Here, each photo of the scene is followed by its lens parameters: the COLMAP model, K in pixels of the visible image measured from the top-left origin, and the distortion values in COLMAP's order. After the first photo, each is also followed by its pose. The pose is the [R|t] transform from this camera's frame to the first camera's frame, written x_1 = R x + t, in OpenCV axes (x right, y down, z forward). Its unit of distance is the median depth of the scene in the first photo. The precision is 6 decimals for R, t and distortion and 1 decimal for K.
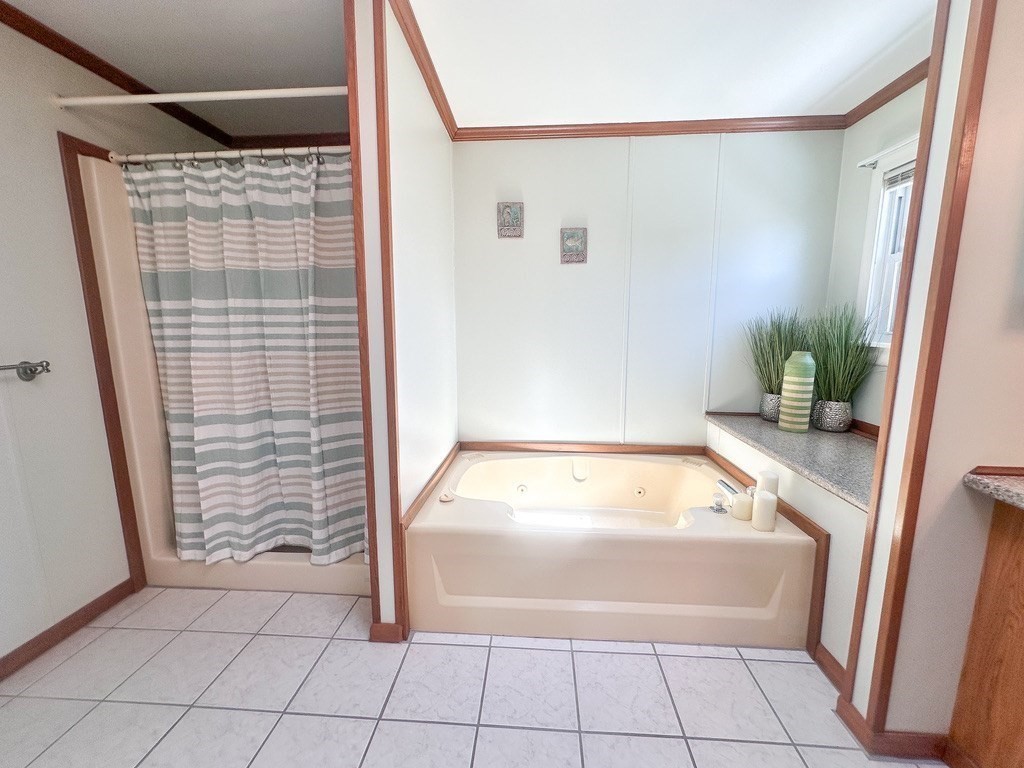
lens RADIAL K [[409.3, 0, 512.0], [0, 409.3, 384.0], [0, 0, 1]] dist [-0.004021, -0.000071]
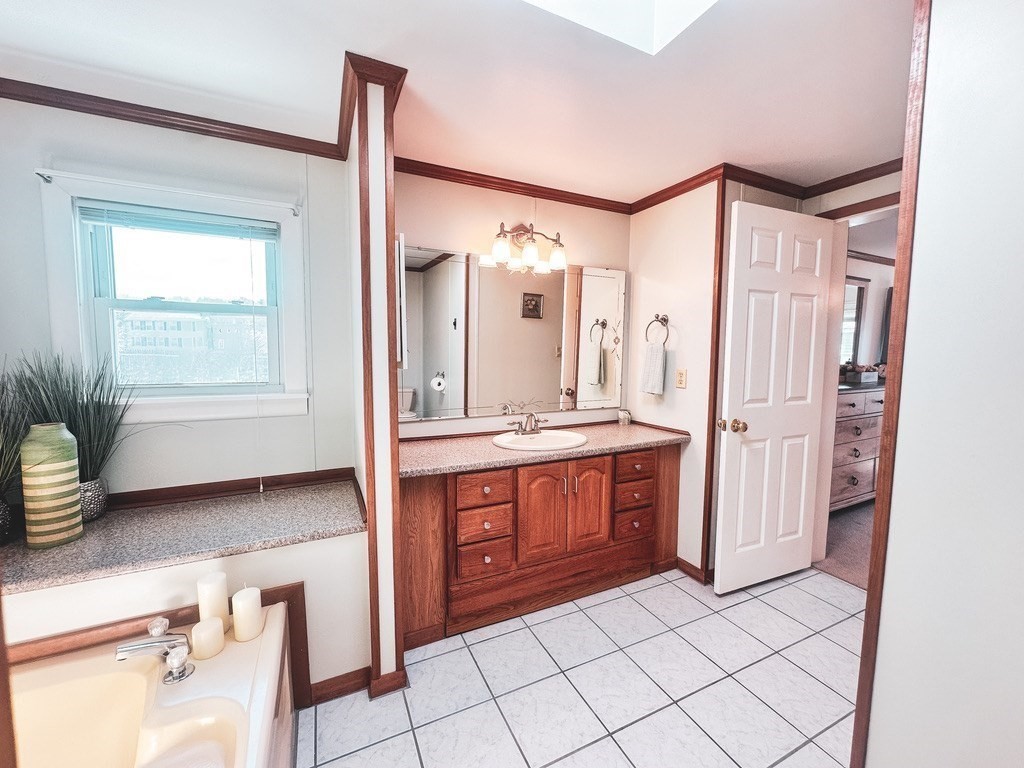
lens RADIAL K [[409.3, 0, 512.0], [0, 409.3, 384.0], [0, 0, 1]] dist [-0.004021, -0.000071]
pose [[-0.491583, -0.069887, 0.868022, -0.253823], [0.129809, 0.979758, 0.152397, -0.155934], [-0.861102, 0.187592, -0.472560, 0.680788]]
